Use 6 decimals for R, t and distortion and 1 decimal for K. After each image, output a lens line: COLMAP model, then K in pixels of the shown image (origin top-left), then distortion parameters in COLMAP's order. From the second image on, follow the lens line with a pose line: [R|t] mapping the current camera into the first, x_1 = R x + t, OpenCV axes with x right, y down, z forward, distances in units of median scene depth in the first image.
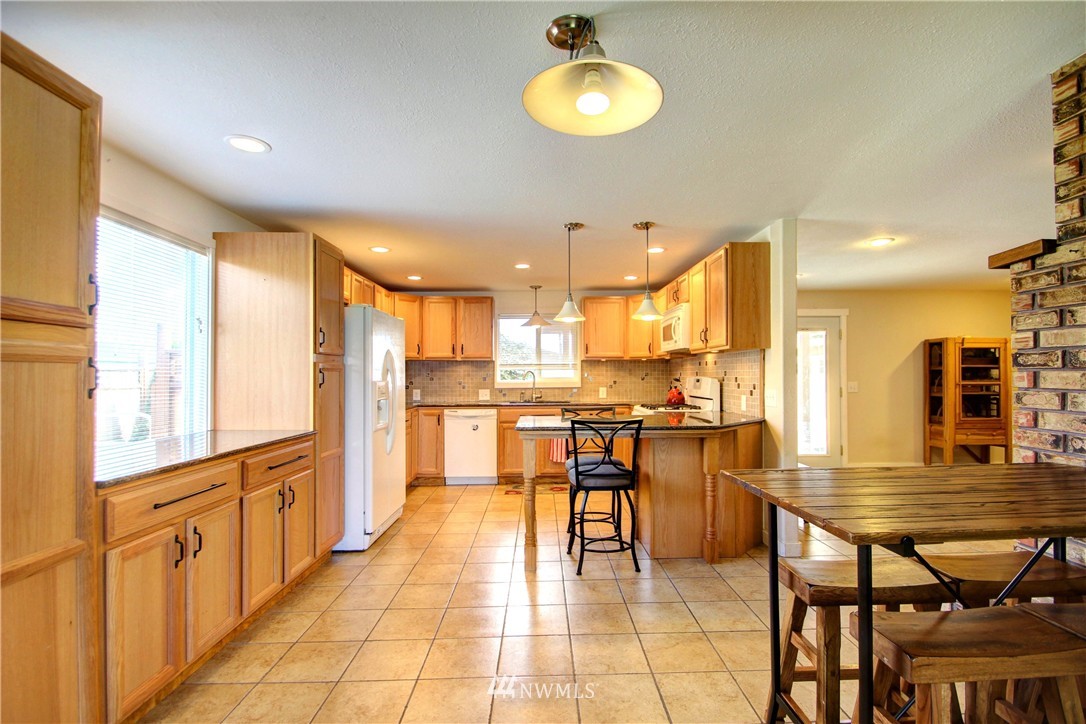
lens RADIAL K [[508.2, 0, 555.5], [0, 508.2, 372.3], [0, 0, 1]] dist [0.024253, -0.023182]
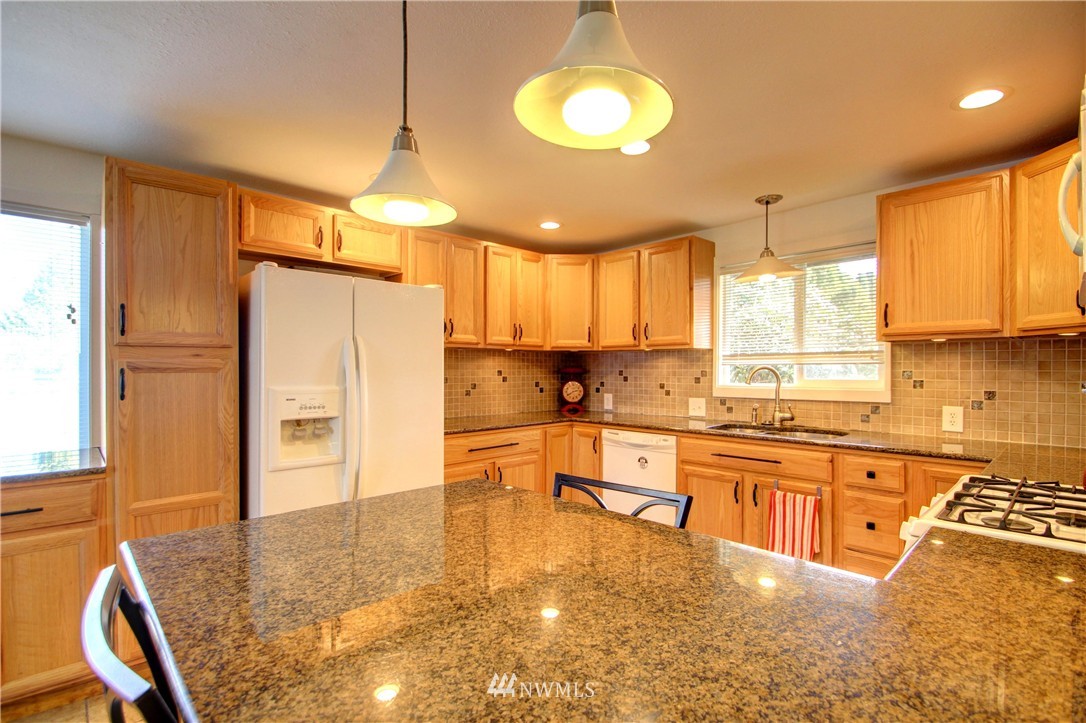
lens RADIAL K [[508.2, 0, 555.5], [0, 508.2, 371.8], [0, 0, 1]] dist [0.024253, -0.023182]
pose [[0.673499, 0.007459, -0.739151, 0.283548], [0.003598, 0.999904, 0.013368, -0.007874], [0.739180, -0.011663, 0.673407, 0.746241]]
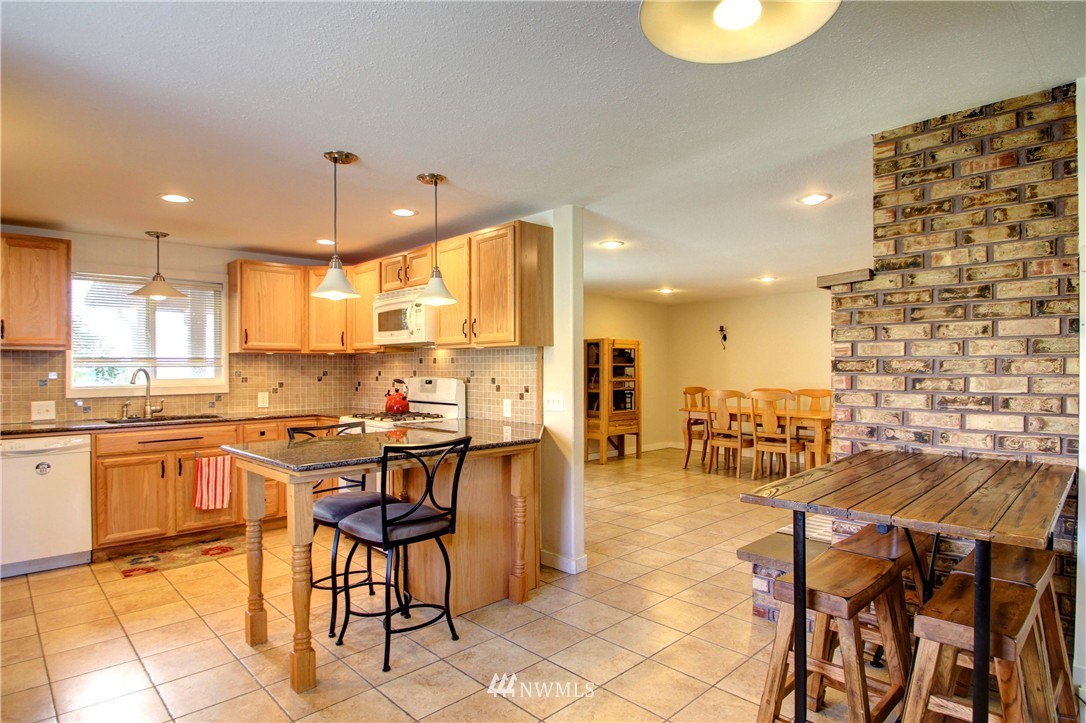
lens RADIAL K [[593.7, 0, 555.1], [0, 593.7, 371.3], [0, 0, 1]] dist [-0.014858, -0.000409]
pose [[0.735891, -0.002297, 0.677096, -0.250505], [-0.003002, 0.999973, 0.006654, -0.009070], [-0.677094, -0.006929, 0.735864, 0.203630]]
